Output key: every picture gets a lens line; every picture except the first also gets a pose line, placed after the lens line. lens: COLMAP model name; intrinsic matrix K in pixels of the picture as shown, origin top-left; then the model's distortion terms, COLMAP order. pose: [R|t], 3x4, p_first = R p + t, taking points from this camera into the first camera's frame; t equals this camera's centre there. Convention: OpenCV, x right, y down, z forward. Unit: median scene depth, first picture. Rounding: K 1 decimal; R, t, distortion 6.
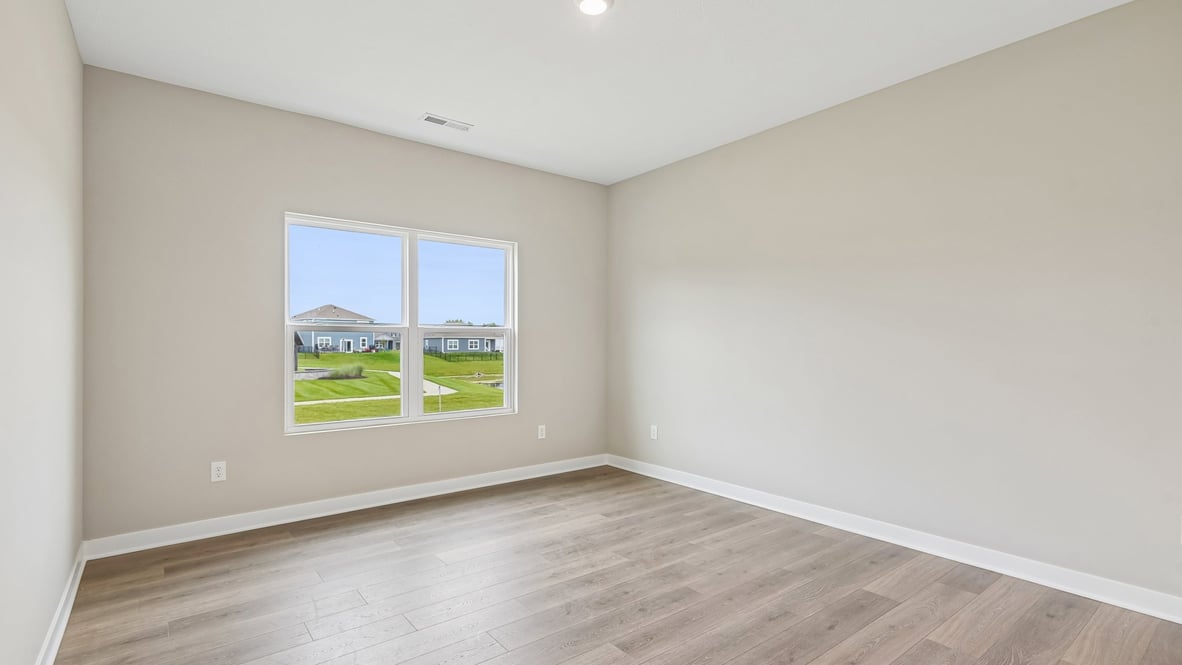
lens RADIAL K [[550.6, 0, 588.1], [0, 550.6, 347.6], [0, 0, 1]] dist [0.002657, -0.001248]
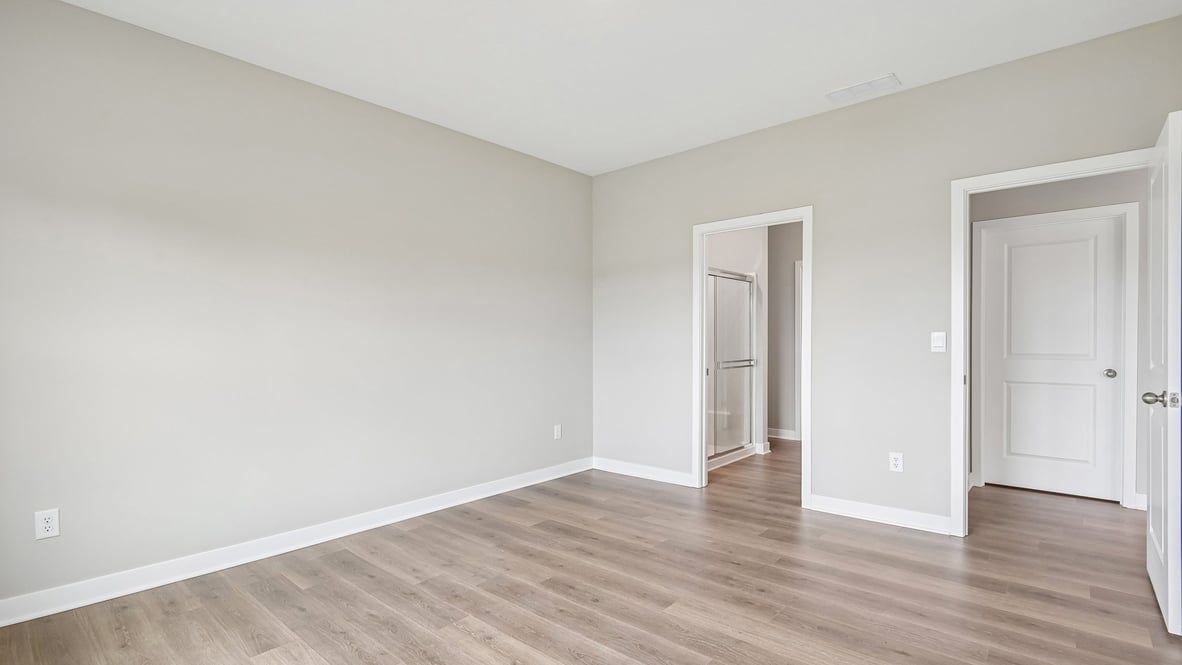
lens RADIAL K [[550.6, 0, 588.1], [0, 550.6, 347.6], [0, 0, 1]] dist [0.002657, -0.001248]
pose [[-0.198963, -0.007940, 0.979975, -0.714088], [0.014713, 0.999830, 0.011088, -0.008525], [-0.979897, 0.016624, -0.198813, 0.951512]]
